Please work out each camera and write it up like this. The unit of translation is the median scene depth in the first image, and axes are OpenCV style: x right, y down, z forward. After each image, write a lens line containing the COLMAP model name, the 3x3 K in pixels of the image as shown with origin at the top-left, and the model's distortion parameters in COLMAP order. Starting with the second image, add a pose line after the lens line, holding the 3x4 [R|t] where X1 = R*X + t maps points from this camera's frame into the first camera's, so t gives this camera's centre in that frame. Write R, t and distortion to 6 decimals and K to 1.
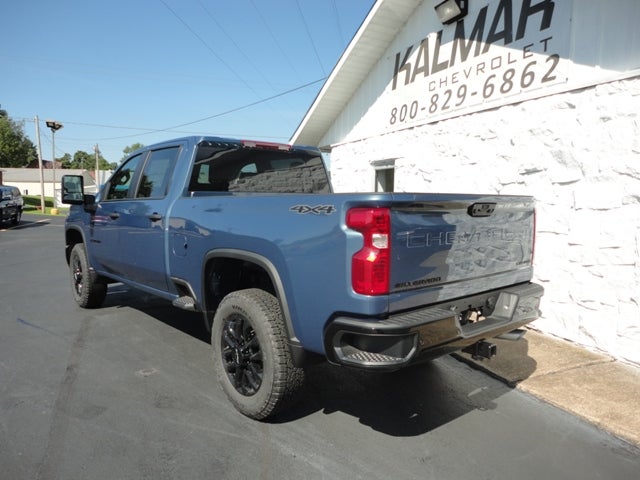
lens RADIAL K [[474.4, 0, 321.5], [0, 474.4, 240.0], [0, 0, 1]] dist [-0.007568, 0.012726]
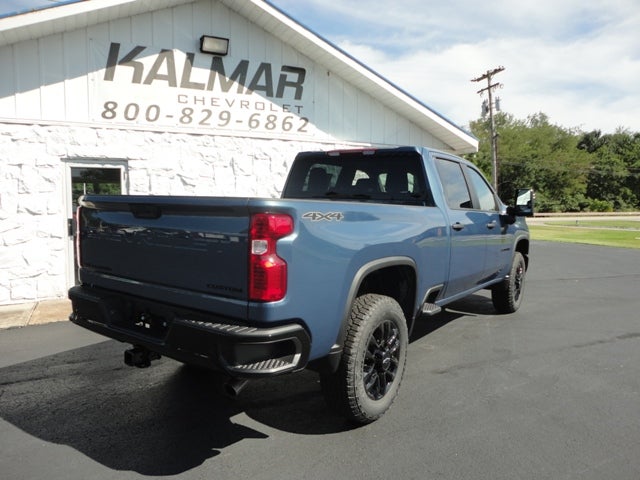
lens RADIAL K [[474.4, 0, 322.7], [0, 474.4, 235.2], [0, 0, 1]] dist [-0.007568, 0.012726]
pose [[-0.062691, -0.079630, 0.994851, -1.030223], [0.083239, 0.992922, 0.084721, -0.090060], [-0.994556, 0.088121, -0.055619, 0.880219]]
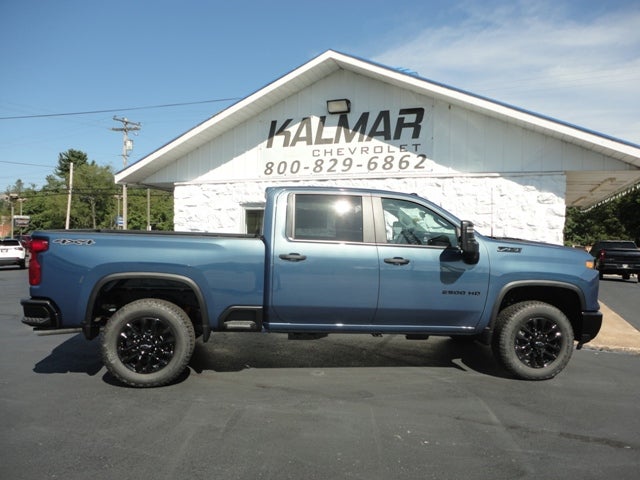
lens RADIAL K [[474.4, 0, 324.6], [0, 474.4, 235.4], [0, 0, 1]] dist [-0.007568, 0.012726]
pose [[0.696435, -0.006093, 0.717594, -0.853331], [0.055619, 0.997414, -0.045510, -0.024068], [-0.715461, 0.071607, 0.694973, 0.042972]]
